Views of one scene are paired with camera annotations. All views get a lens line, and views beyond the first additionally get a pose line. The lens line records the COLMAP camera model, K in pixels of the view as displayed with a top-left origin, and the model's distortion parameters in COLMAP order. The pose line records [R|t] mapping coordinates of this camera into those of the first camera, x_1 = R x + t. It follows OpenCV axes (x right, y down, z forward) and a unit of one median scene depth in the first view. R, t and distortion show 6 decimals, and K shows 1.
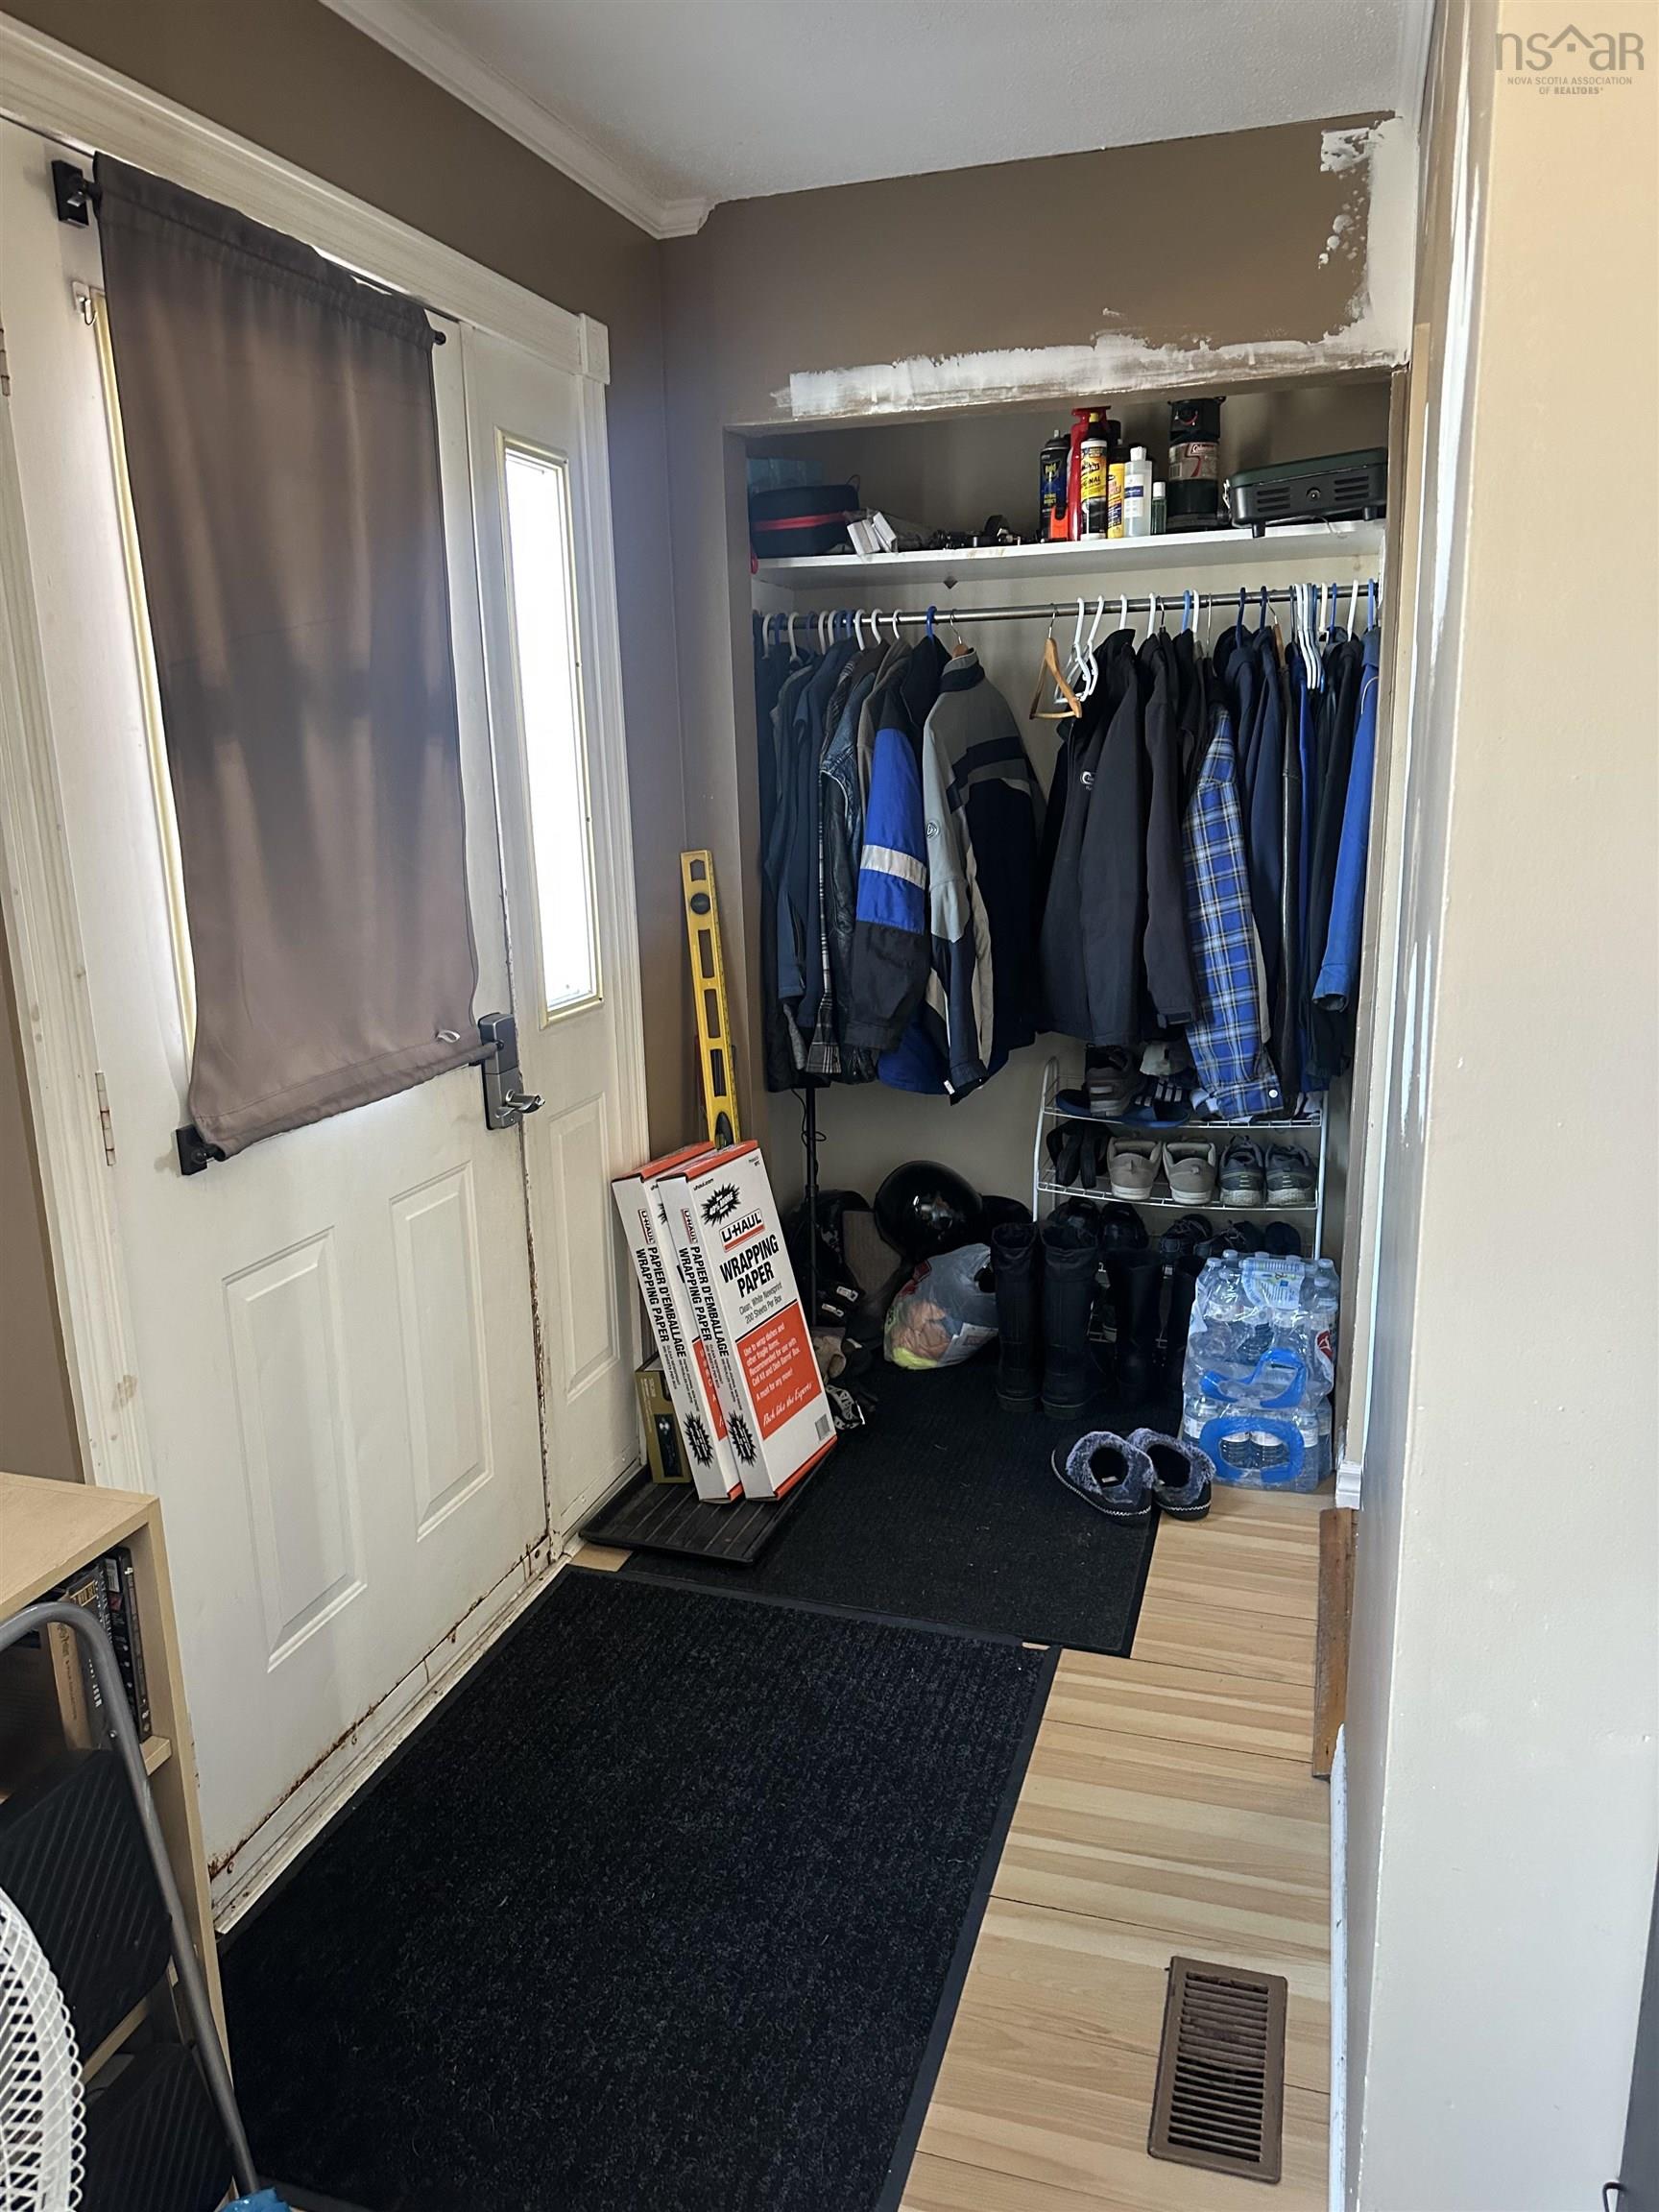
lens RADIAL K [[1533.5, 0, 829.5], [0, 1533.5, 1106.0], [0, 0, 1]] dist [0.178870, -0.299308]
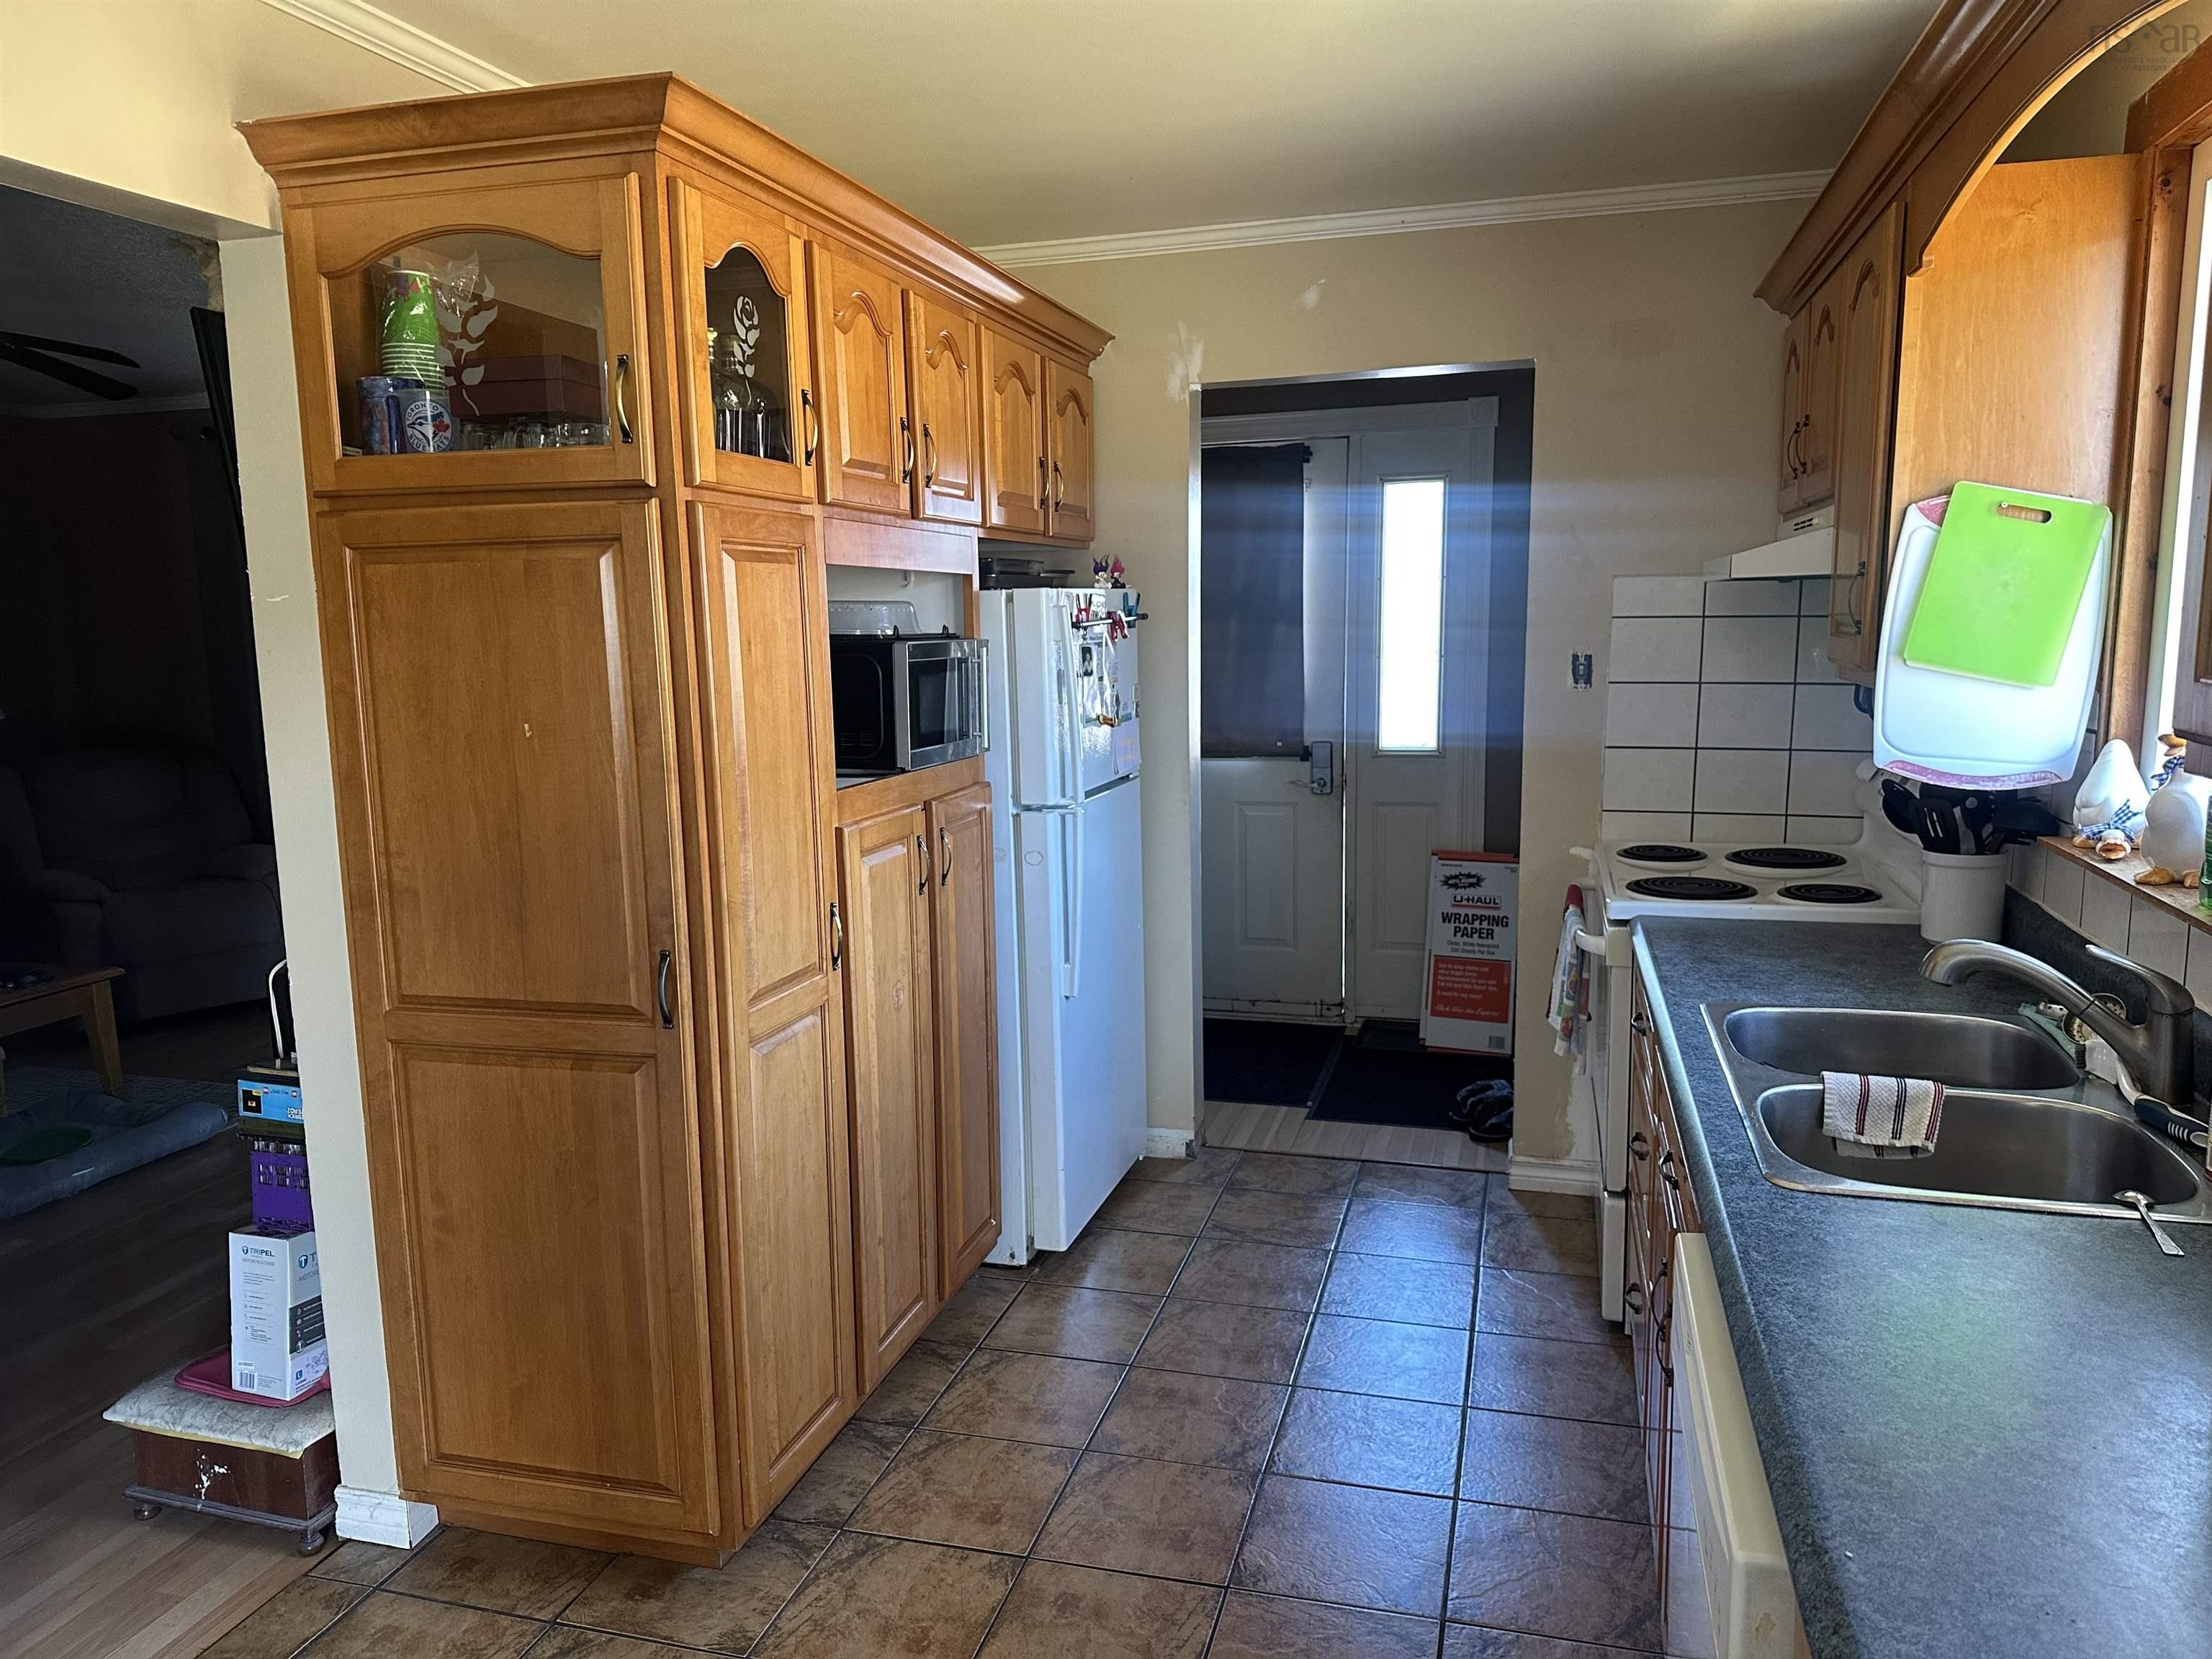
lens RADIAL K [[1533.5, 0, 1106.0], [0, 1533.5, 829.5], [0, 0, 1]] dist [0.178870, -0.299308]
pose [[0.041717, 0.169587, -0.984632, 2.015746], [-0.208771, 0.965215, 0.157398, -0.226781], [0.977074, 0.198996, 0.075671, 0.592756]]
